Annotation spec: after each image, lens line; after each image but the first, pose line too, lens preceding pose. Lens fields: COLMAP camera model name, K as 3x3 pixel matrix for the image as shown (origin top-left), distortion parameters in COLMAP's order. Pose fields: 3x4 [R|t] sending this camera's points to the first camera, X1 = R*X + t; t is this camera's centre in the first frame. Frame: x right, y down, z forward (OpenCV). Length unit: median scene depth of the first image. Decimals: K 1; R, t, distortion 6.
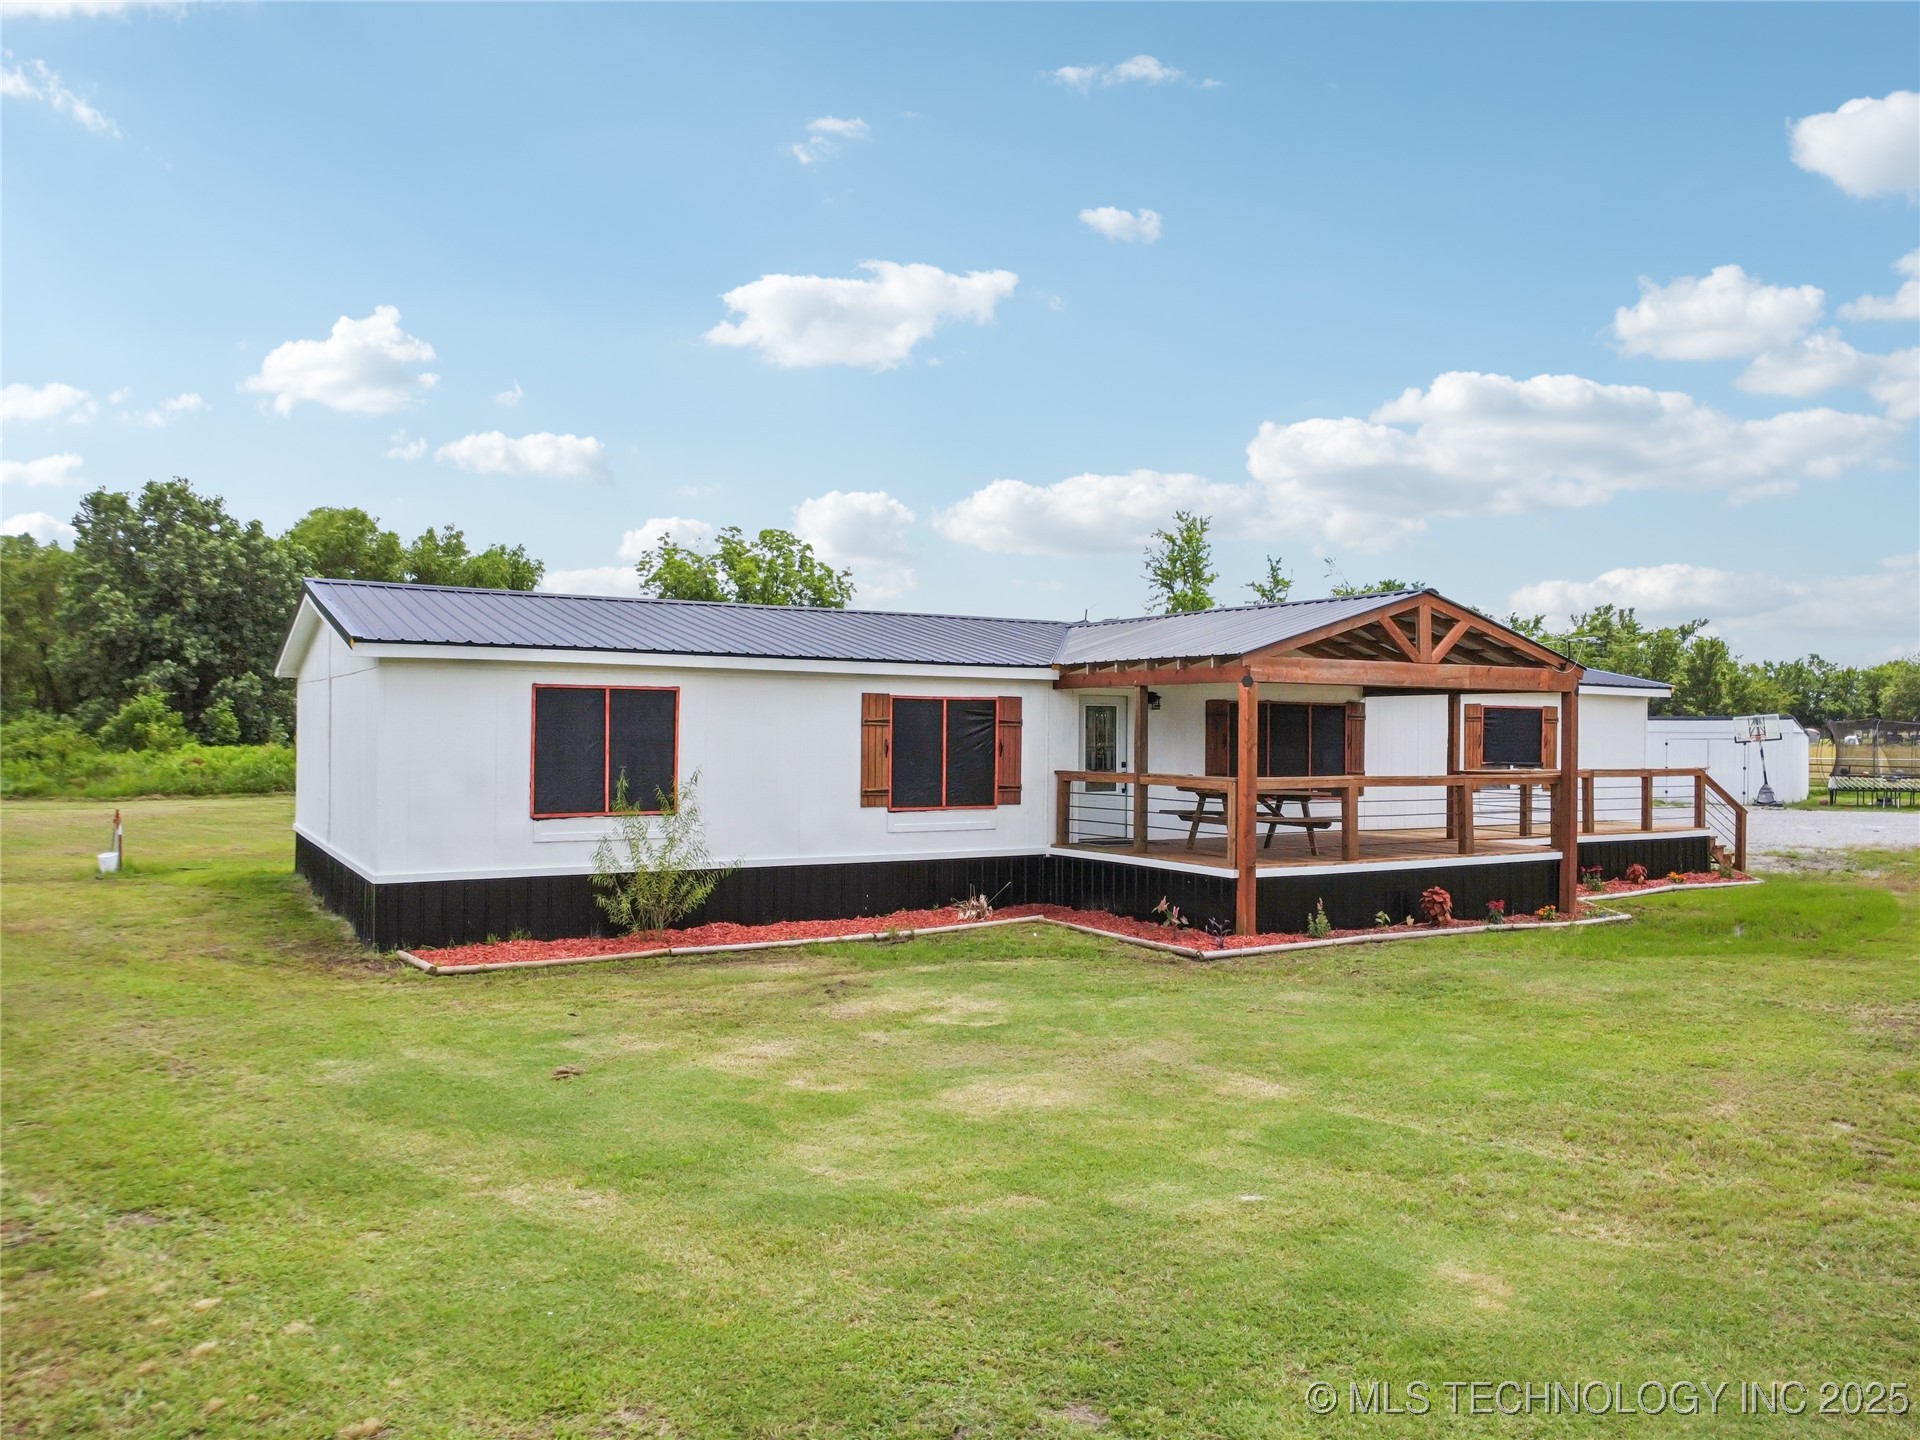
lens RADIAL K [[1417.3, 0, 960.0], [0, 1417.3, 720.0], [0, 0, 1]] dist [-0.009361, -0.001769]
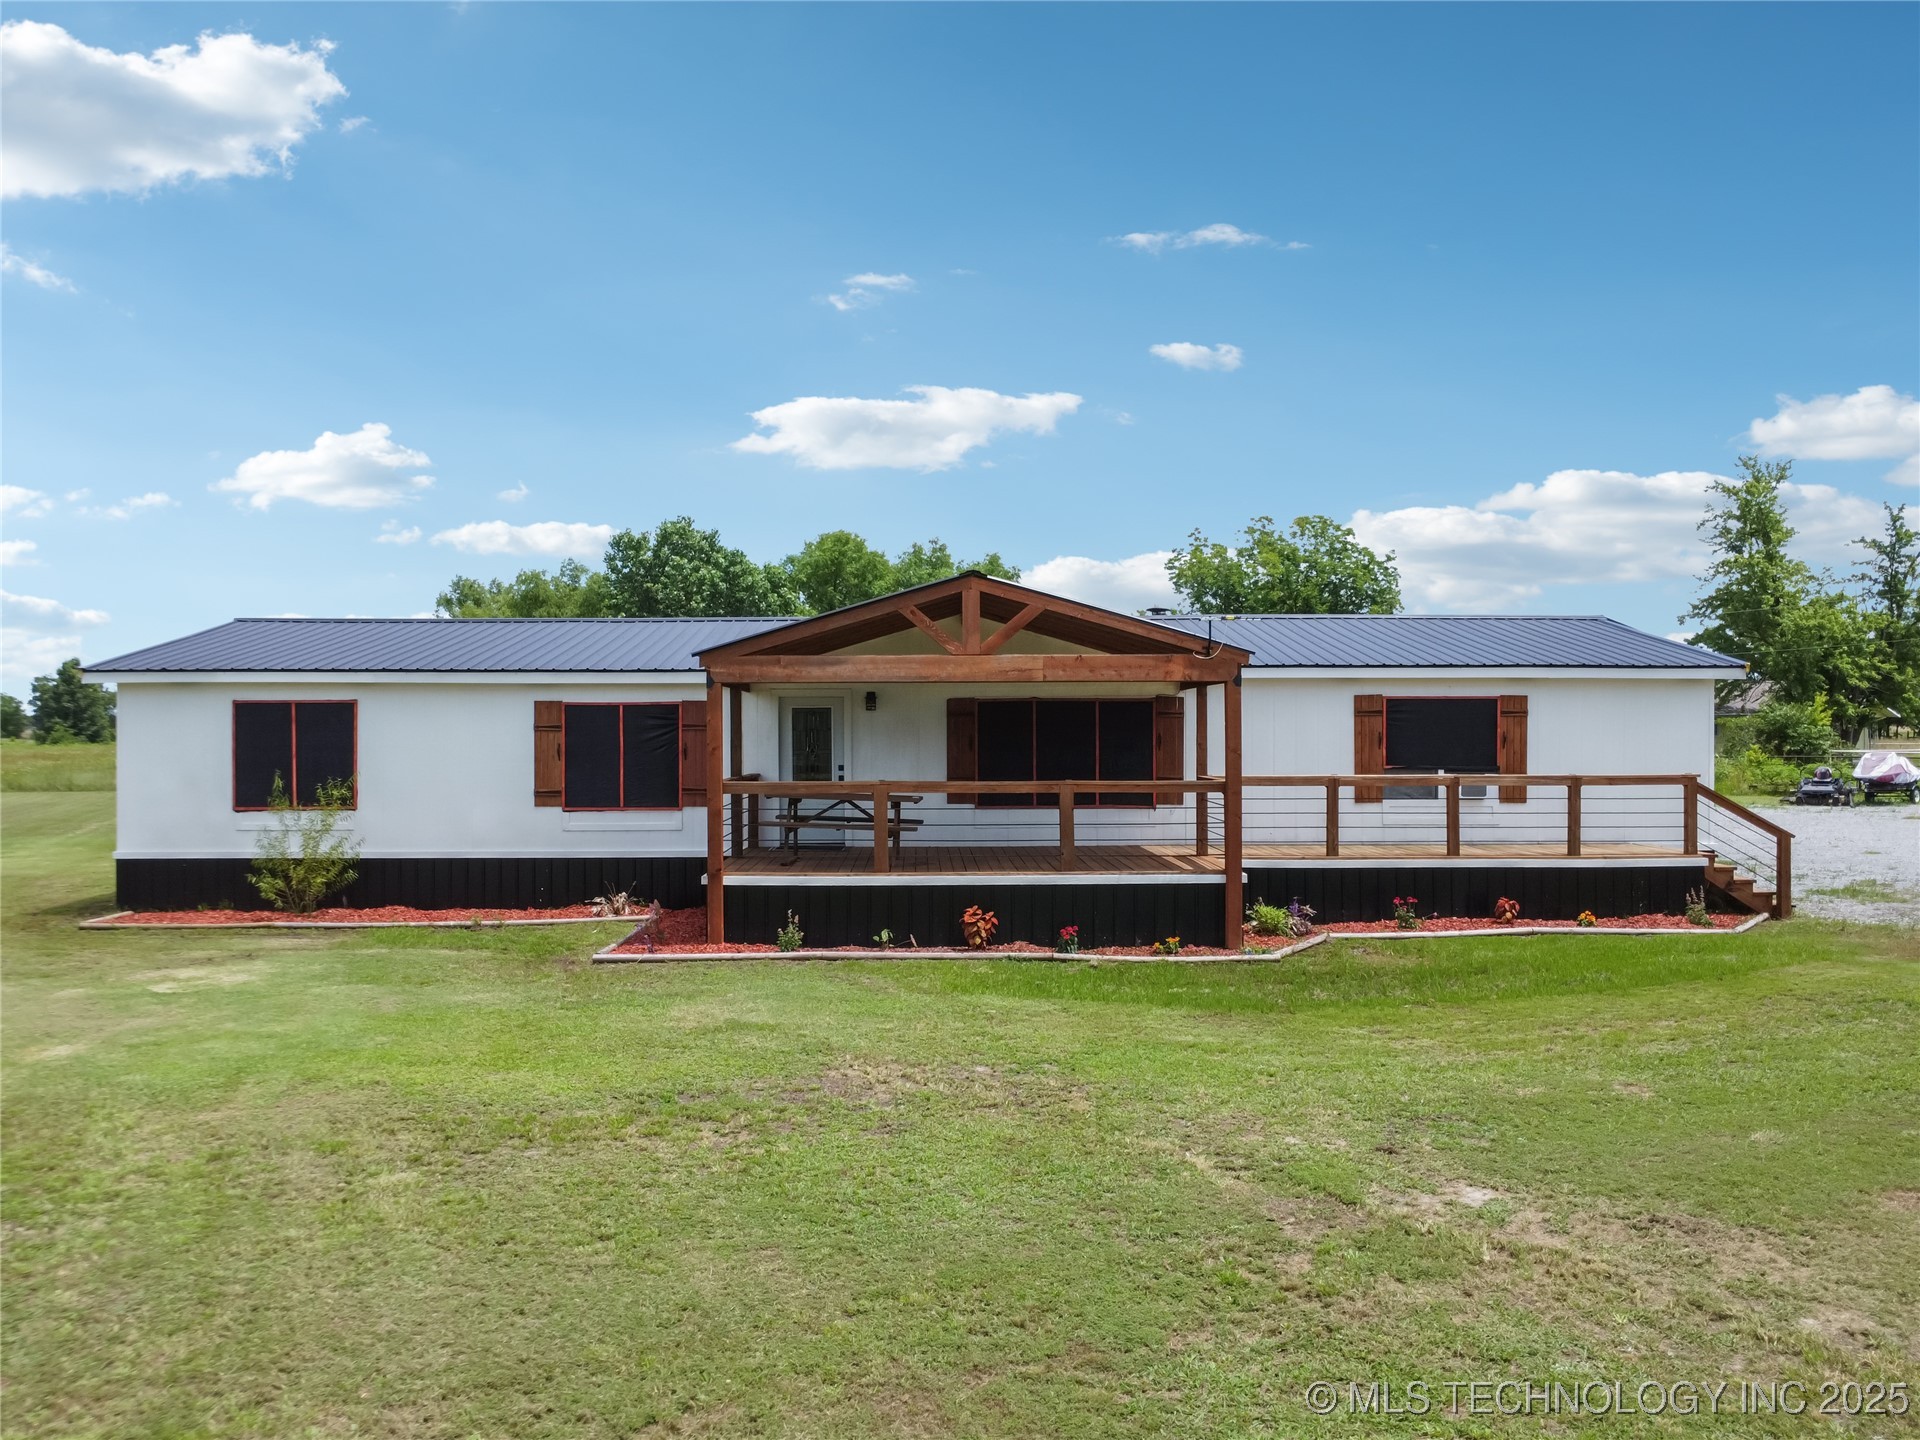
lens RADIAL K [[1480.3, 0, 960.0], [0, 1480.3, 712.0], [0, 0, 1]] dist [-0.022604, -0.004834]
pose [[0.872160, -0.015548, -0.488974, 0.848636], [0.012946, 0.999878, -0.008703, 0.004000], [0.489050, 0.001261, 0.872255, 0.198697]]
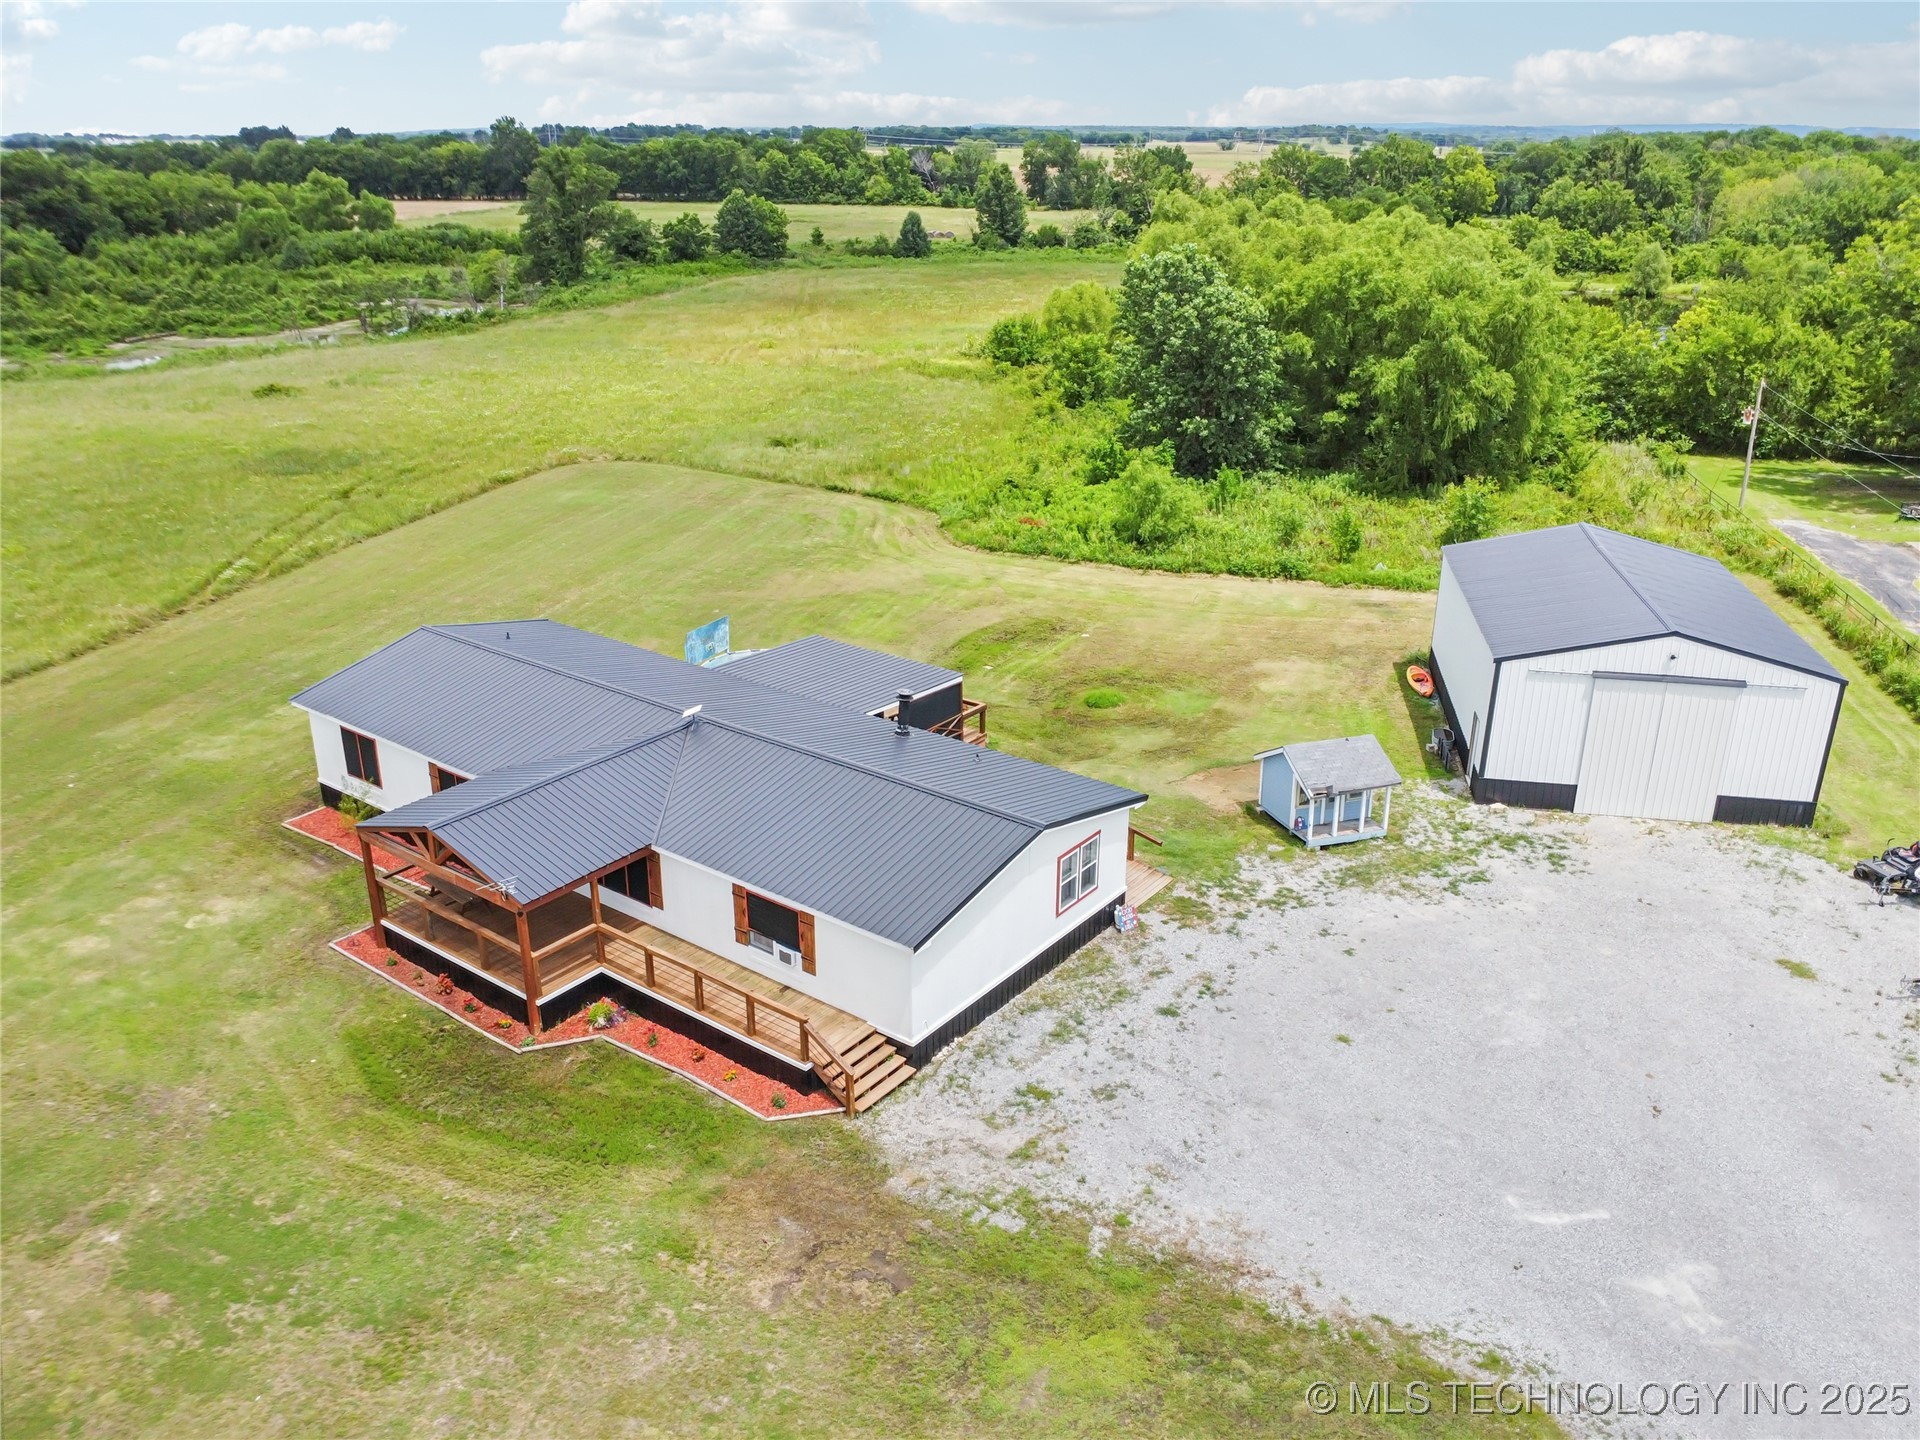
lens RADIAL K [[1511.9, 0, 951.4], [0, 1511.9, 715.3], [0, 0, 1]] dist [-0.022550, -0.005008]
pose [[0.375163, 0.336202, -0.863841, 2.351029], [0.005694, 0.931055, 0.364834, -0.986234], [0.926942, -0.141791, 0.347383, 1.059566]]
